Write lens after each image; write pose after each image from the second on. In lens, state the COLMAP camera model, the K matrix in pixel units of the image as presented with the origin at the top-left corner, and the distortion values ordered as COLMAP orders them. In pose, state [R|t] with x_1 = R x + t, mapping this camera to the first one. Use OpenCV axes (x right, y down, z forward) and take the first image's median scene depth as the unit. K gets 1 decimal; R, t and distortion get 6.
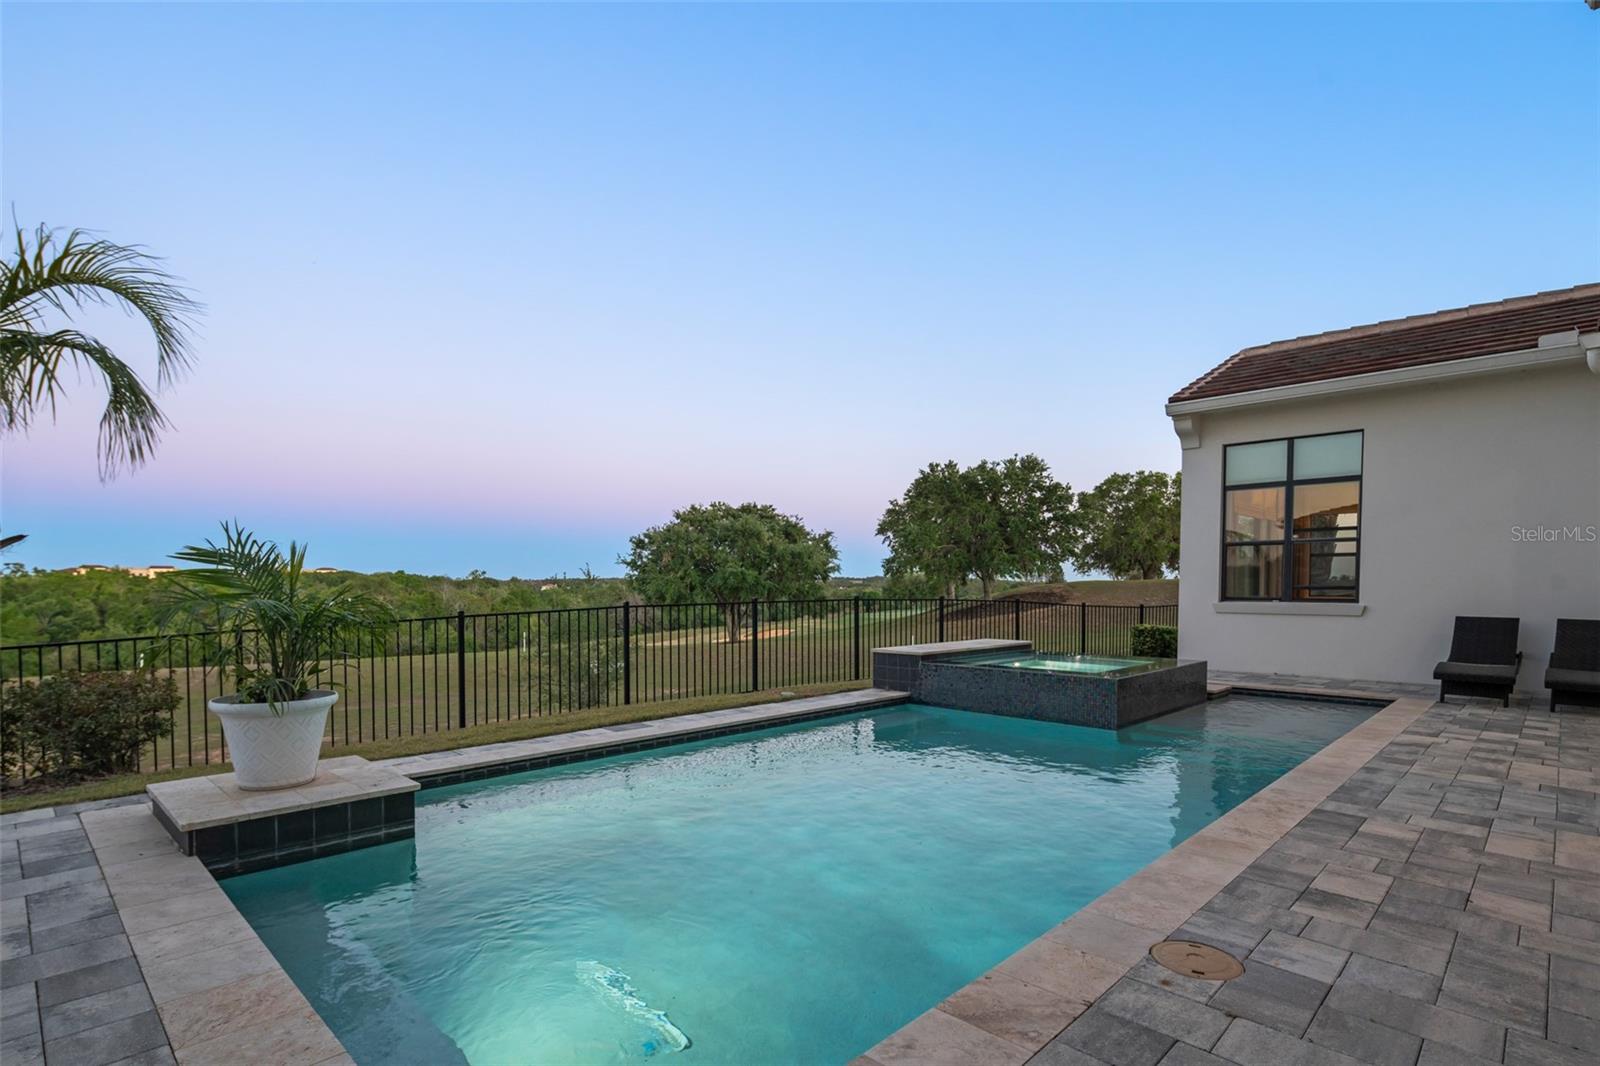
lens RADIAL K [[786.8, 0, 791.8], [0, 786.8, 615.0], [0, 0, 1]] dist [0.006225, -0.004461]
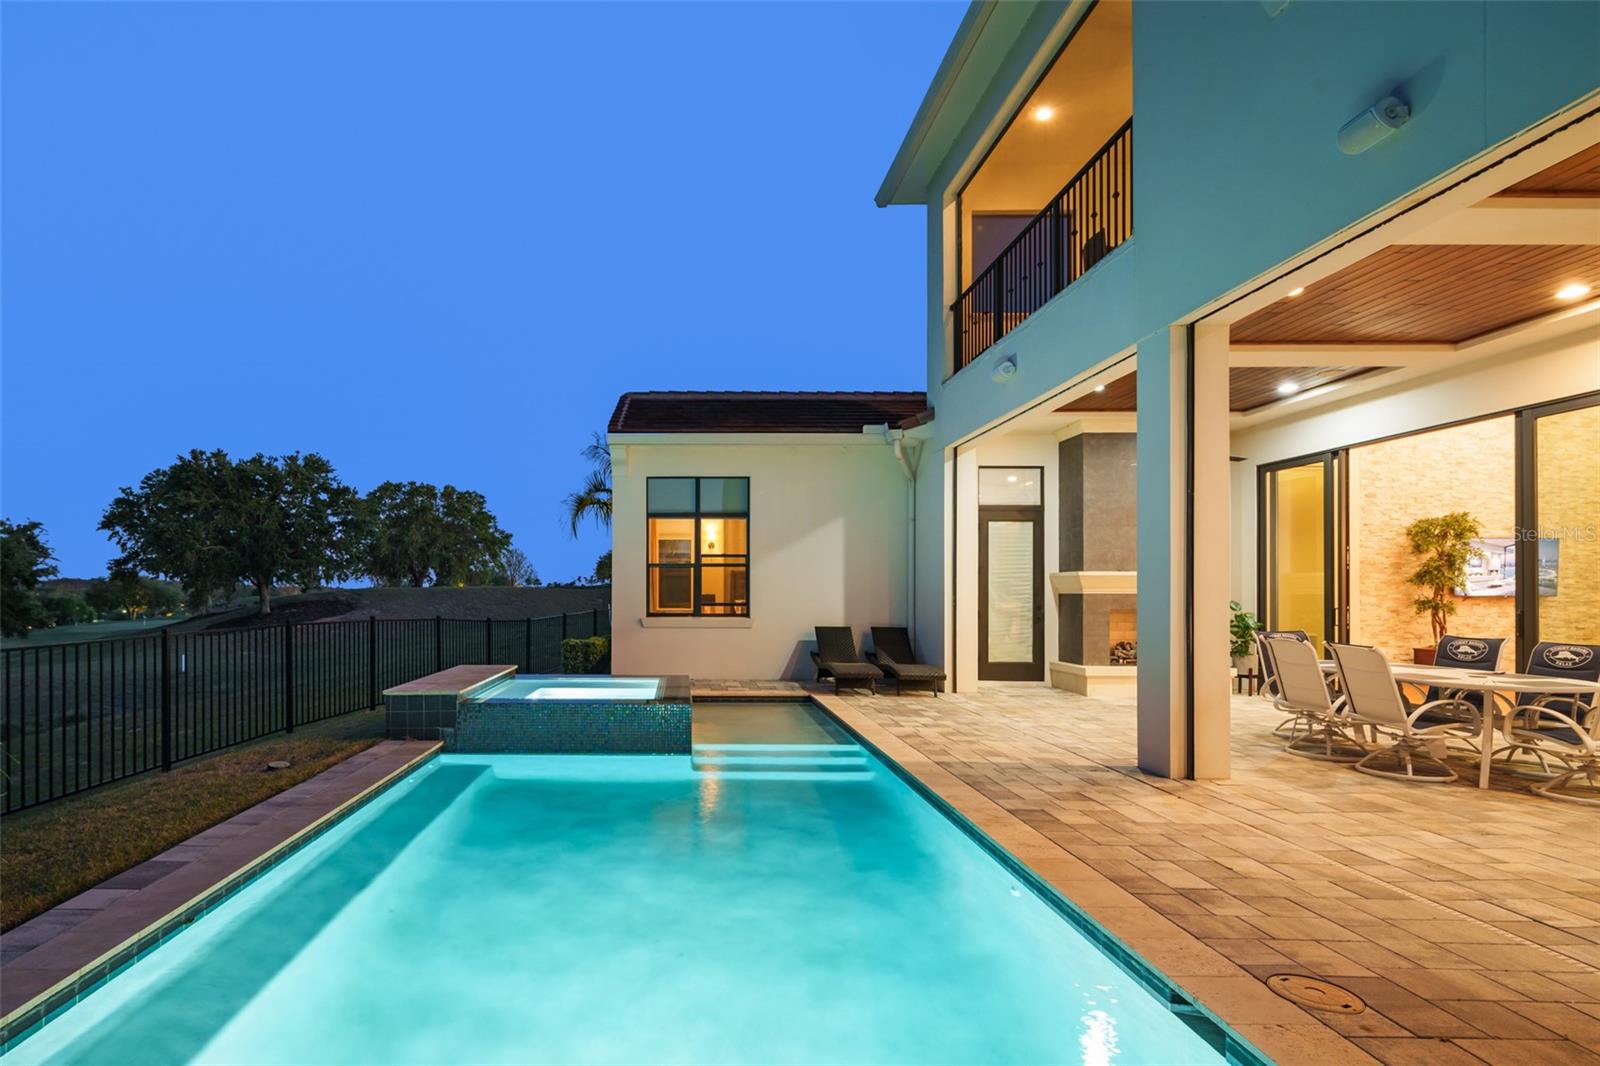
lens RADIAL K [[786.8, 0, 673.6], [0, 786.8, 586.0], [0, 0, 1]] dist [0.006225, -0.004461]
pose [[0.725009, 0.003756, 0.688729, -0.033460], [0.025895, 0.999129, -0.032708, -0.004177], [-0.688252, 0.041548, 0.724281, 0.030642]]
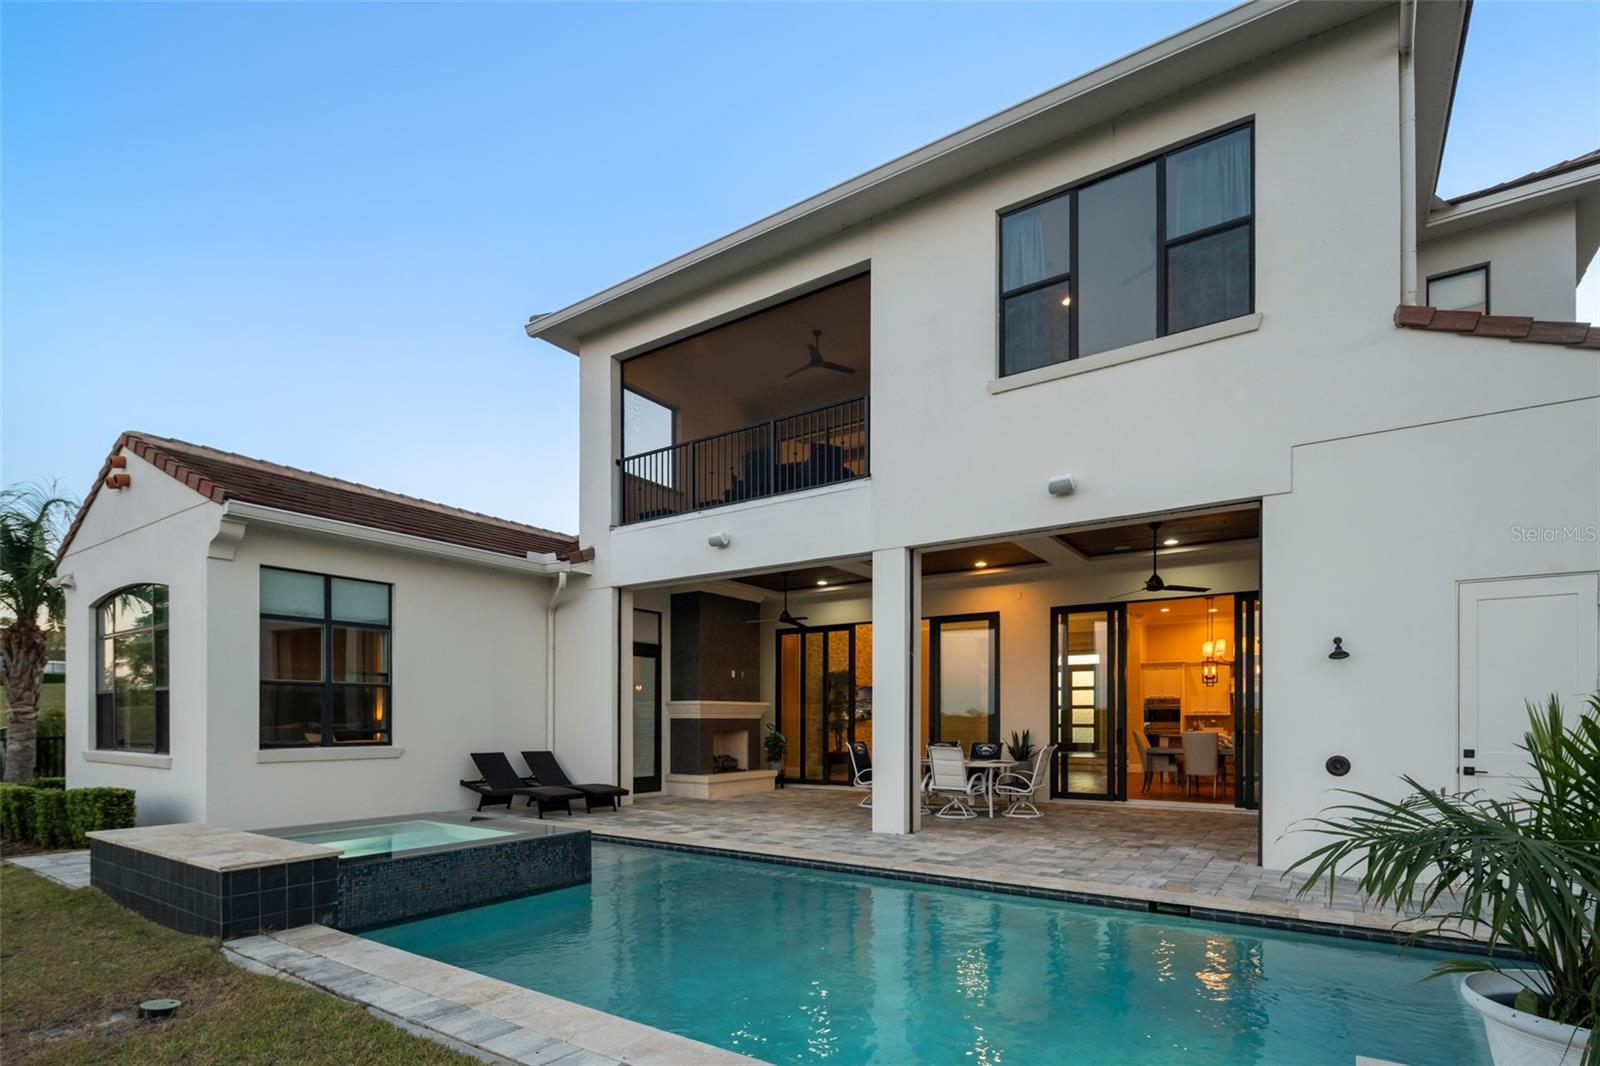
lens RADIAL K [[786.8, 0, 804.0], [0, 786.8, 714.8], [0, 0, 1]] dist [0.006225, -0.004461]
pose [[-0.170456, 0.003910, 0.985358, -0.067269], [0.036527, 0.999330, 0.002354, -0.006176], [-0.984688, 0.036394, -0.170484, 0.100540]]
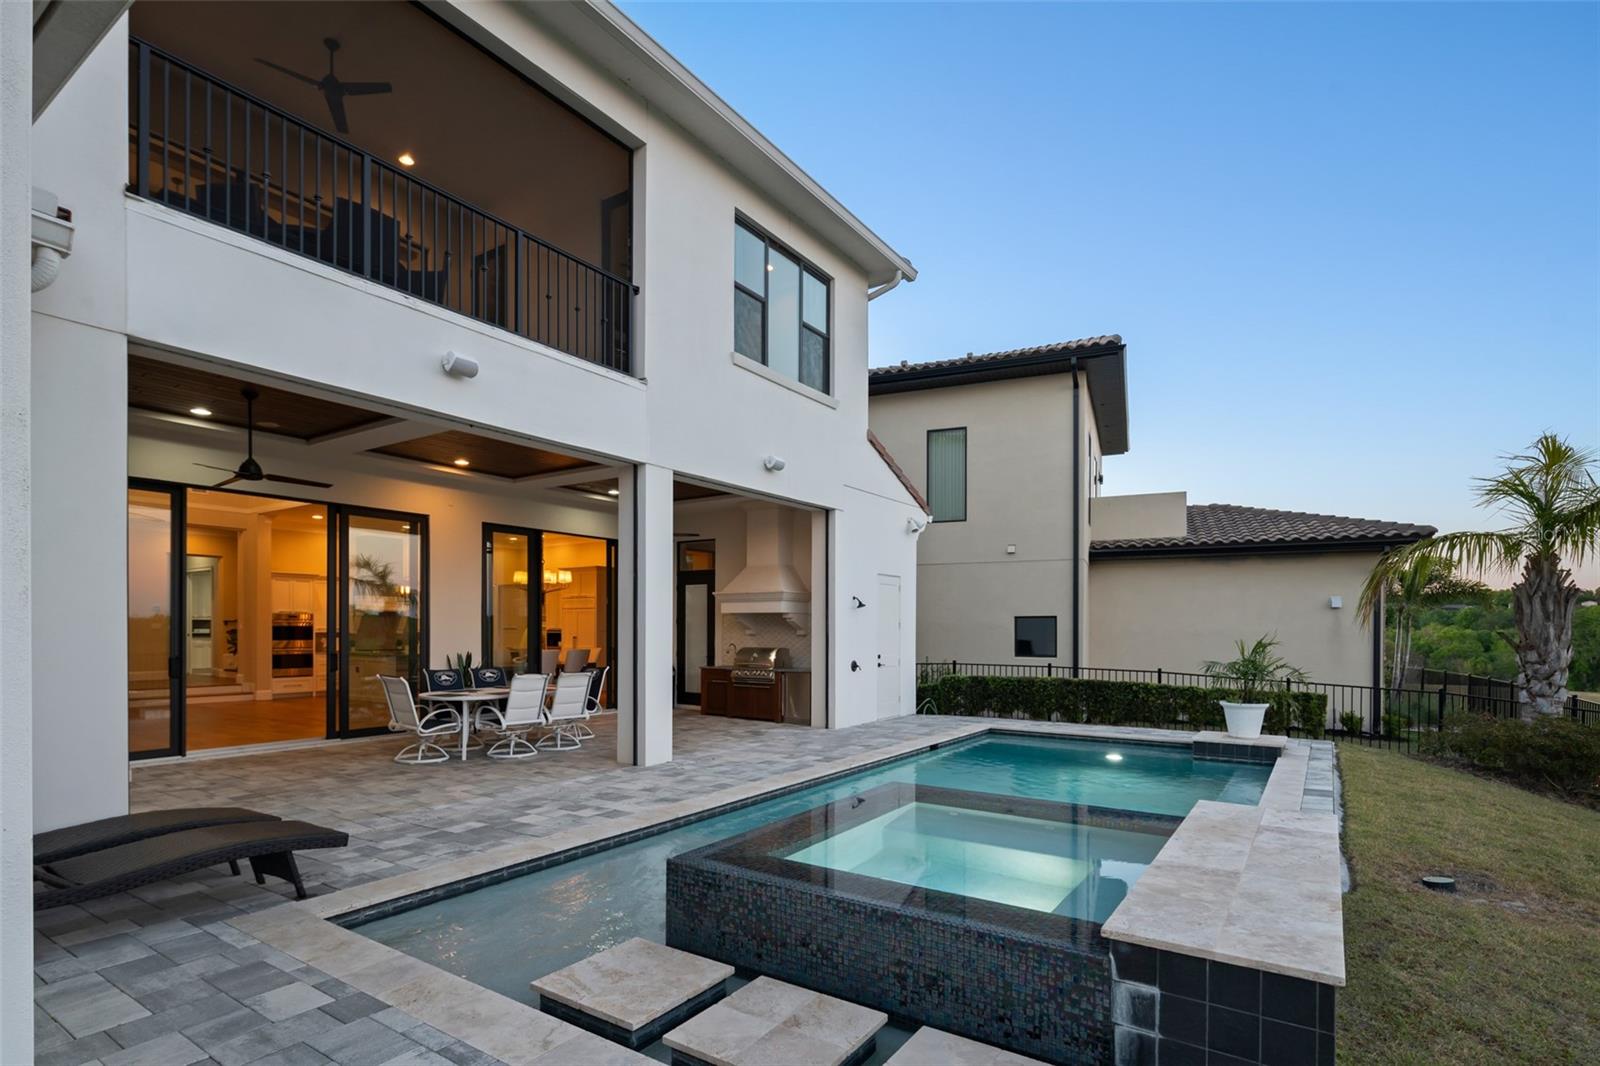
lens RADIAL K [[786.8, 0, 799.4], [0, 786.8, 632.1], [0, 0, 1]] dist [0.006225, -0.004461]
pose [[-0.984870, -0.004209, -0.173244, 0.074438], [-0.011167, 0.999169, 0.039205, -0.012464], [0.172935, 0.040547, -0.984098, 0.202708]]
